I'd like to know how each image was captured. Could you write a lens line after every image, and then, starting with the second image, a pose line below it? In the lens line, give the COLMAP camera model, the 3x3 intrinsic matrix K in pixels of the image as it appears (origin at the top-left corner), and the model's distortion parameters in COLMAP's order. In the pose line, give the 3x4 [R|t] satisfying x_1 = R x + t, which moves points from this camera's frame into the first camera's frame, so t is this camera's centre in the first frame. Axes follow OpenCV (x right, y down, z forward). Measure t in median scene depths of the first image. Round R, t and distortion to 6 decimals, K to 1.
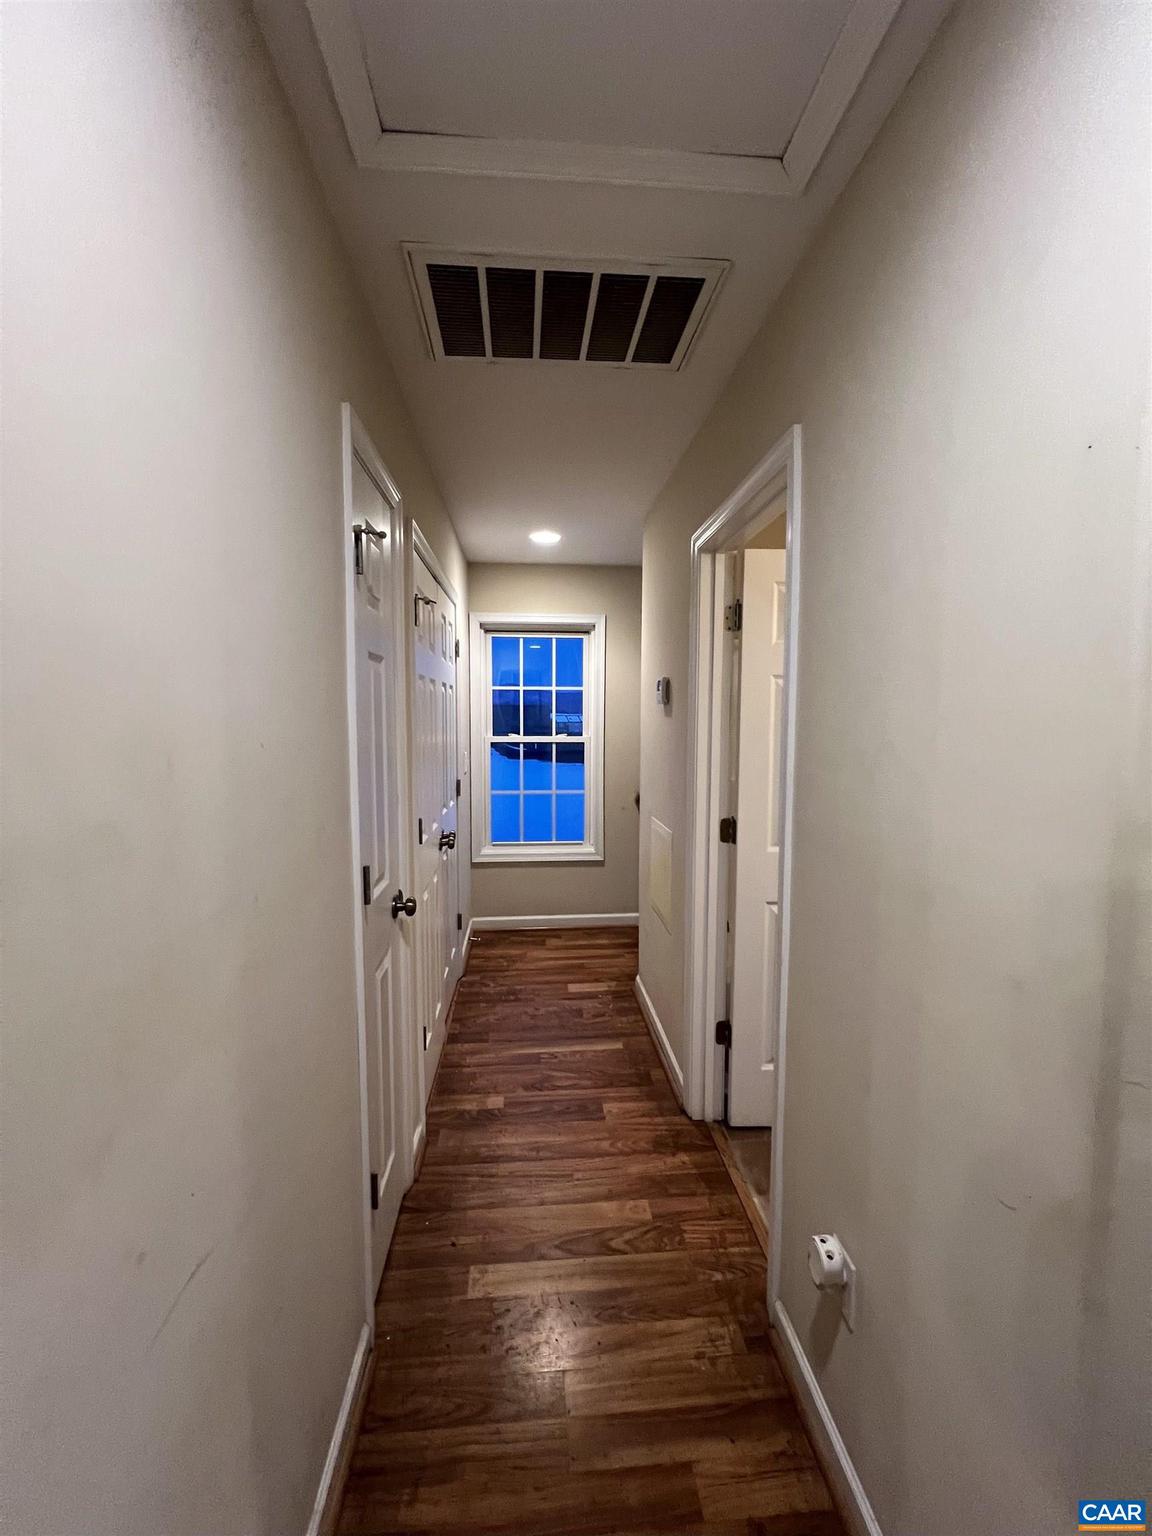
lens RADIAL K [[612.6, 0, 579.1], [0, 612.6, 765.4], [0, 0, 1]] dist [0.000827, 0.000849]
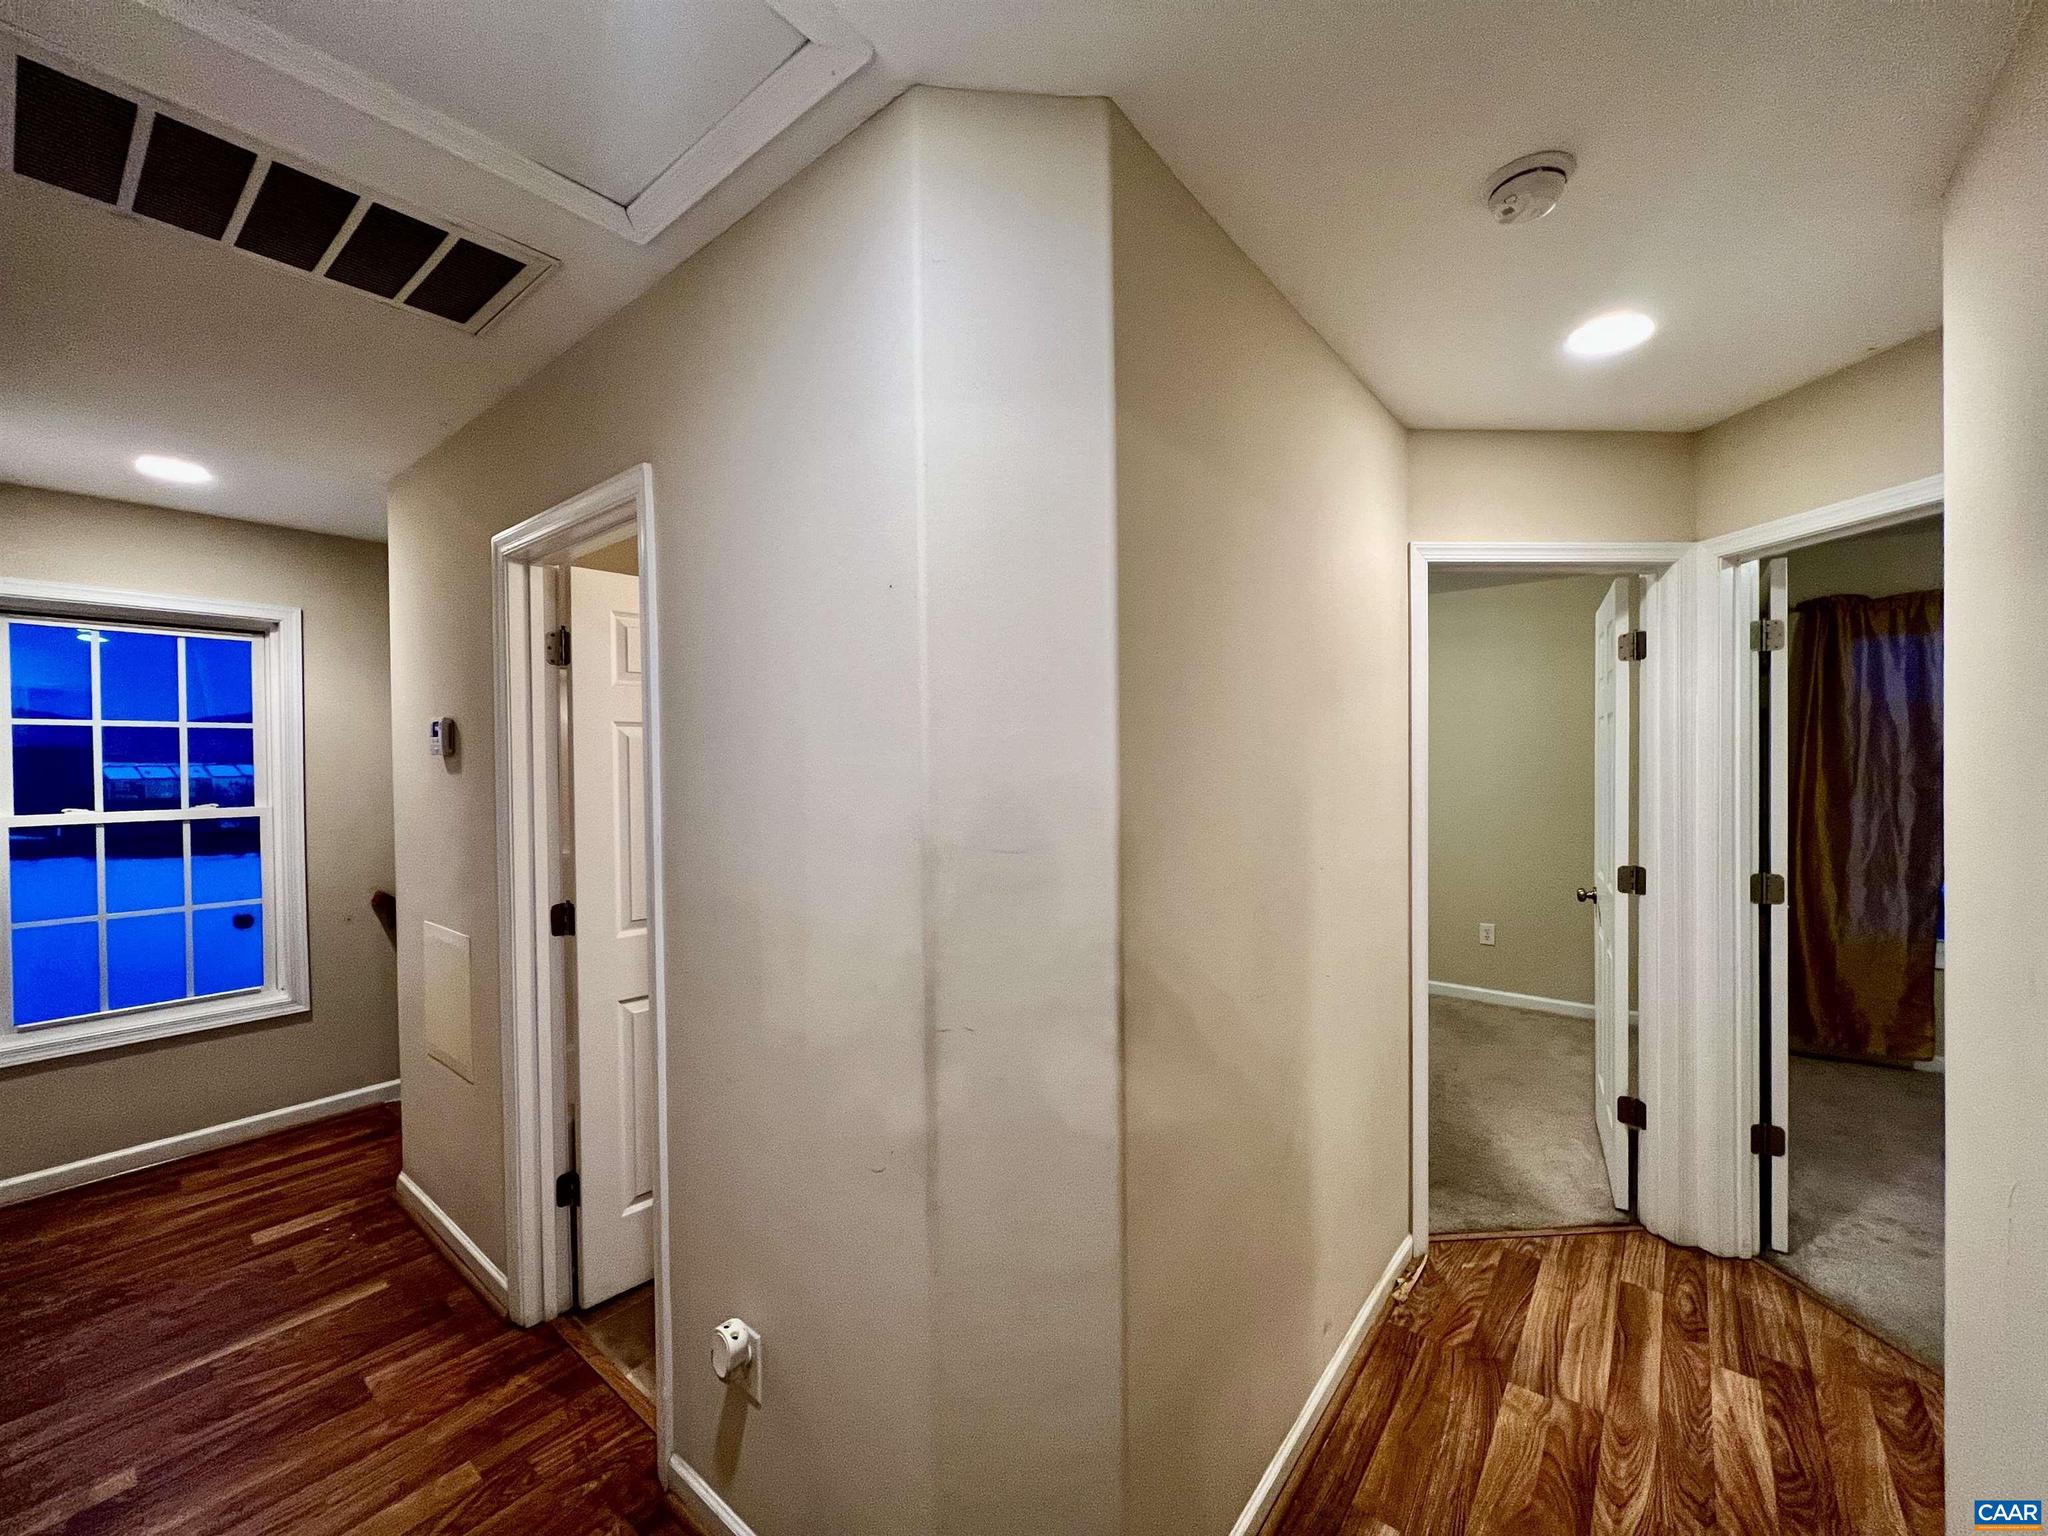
lens RADIAL K [[824.1, 0, 1027.4], [0, 824.1, 768.9], [0, 0, 1]] dist [-0.000573, -0.000211]
pose [[0.687745, -0.019185, 0.725699, -0.096563], [0.069617, 0.996787, -0.039623, -0.001143], [-0.722607, 0.077771, 0.686870, -0.141546]]
